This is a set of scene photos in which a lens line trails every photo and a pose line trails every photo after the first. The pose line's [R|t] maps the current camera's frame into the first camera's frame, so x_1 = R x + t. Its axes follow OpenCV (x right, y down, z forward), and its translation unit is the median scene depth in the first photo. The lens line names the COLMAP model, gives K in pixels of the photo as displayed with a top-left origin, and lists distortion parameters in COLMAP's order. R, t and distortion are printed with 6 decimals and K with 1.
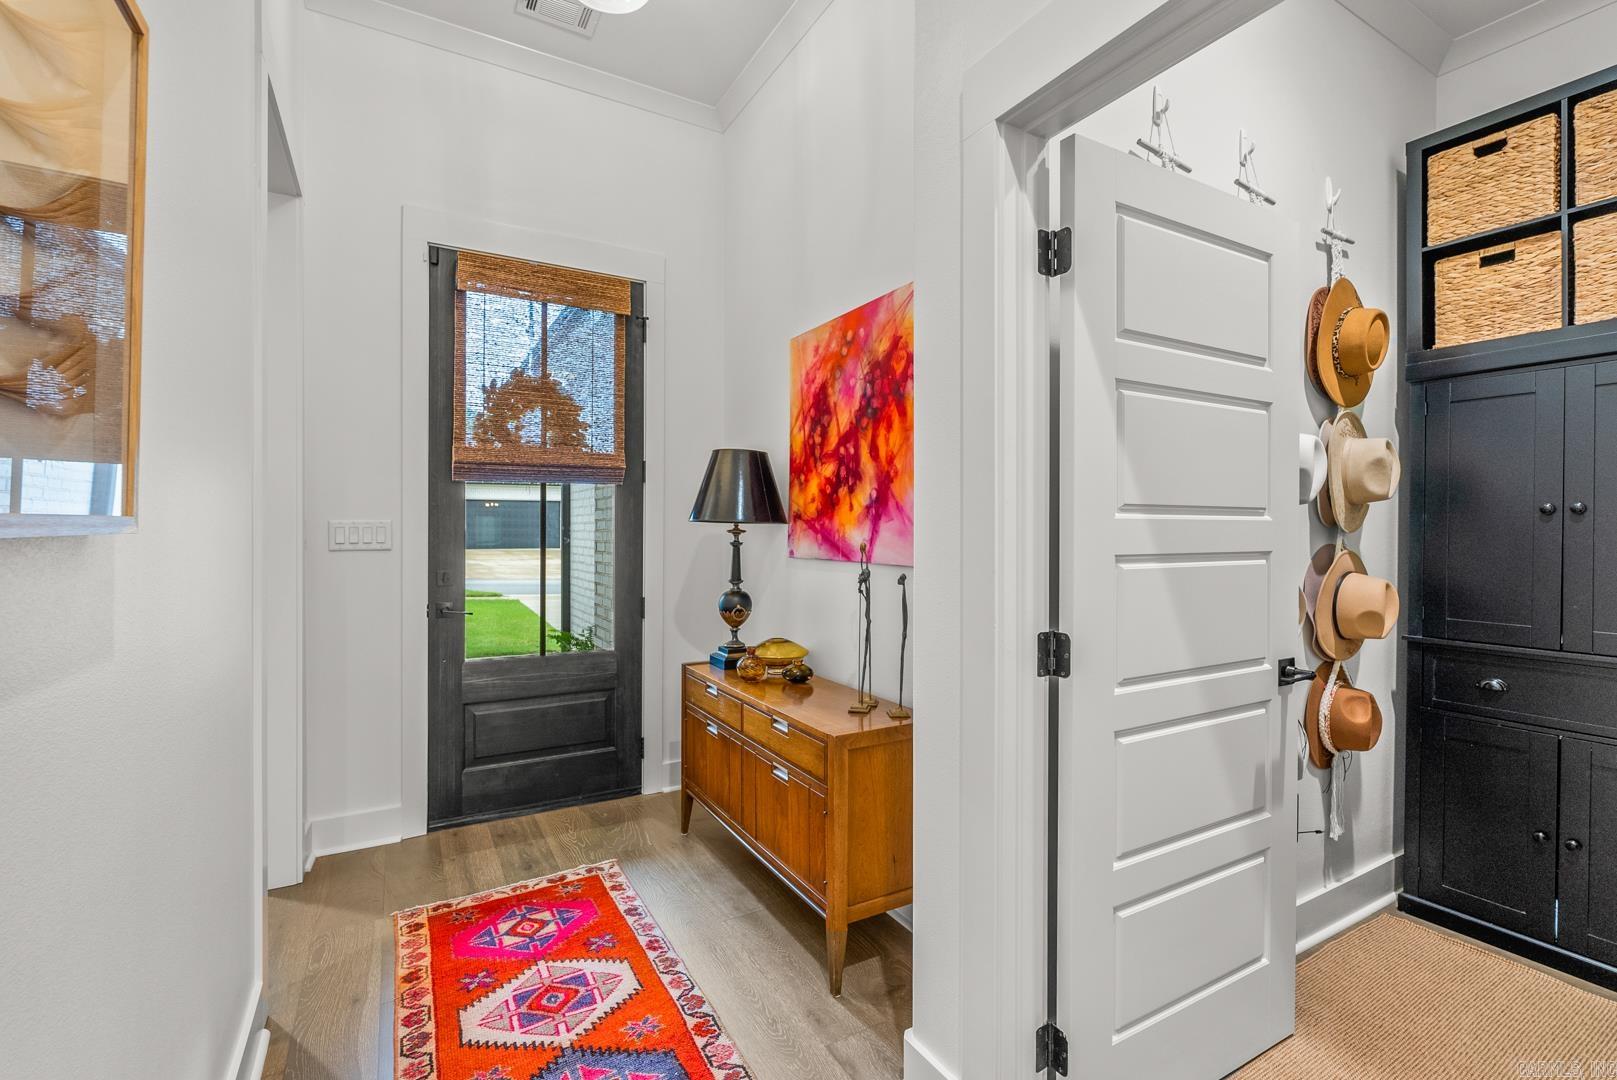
lens RADIAL K [[715.2, 0, 810.7], [0, 715.2, 532.3], [0, 0, 1]] dist [-0.010682, 0.002750]
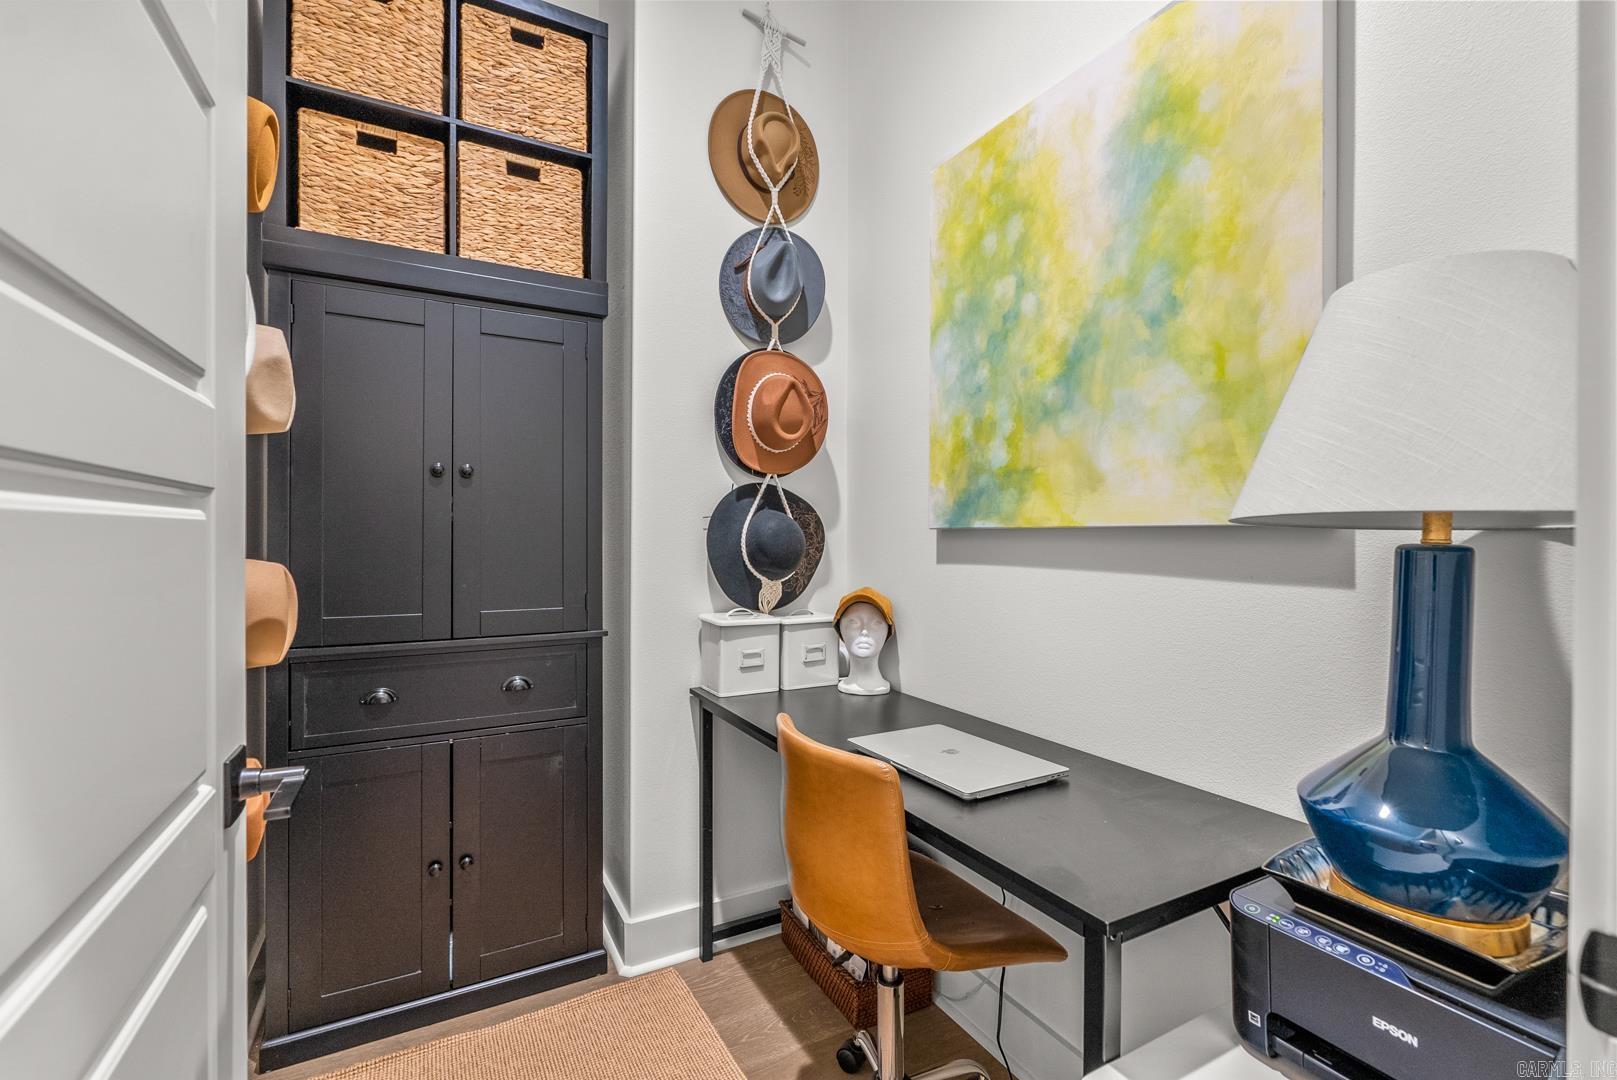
lens RADIAL K [[715.2, 0, 806.3], [0, 715.2, 544.9], [0, 0, 1]] dist [-0.010682, 0.002750]
pose [[0.020207, -0.003084, 0.999791, 0.210912], [0.001614, 0.999994, 0.003052, 0.051209], [-0.999795, 0.001552, 0.020211, 0.536217]]
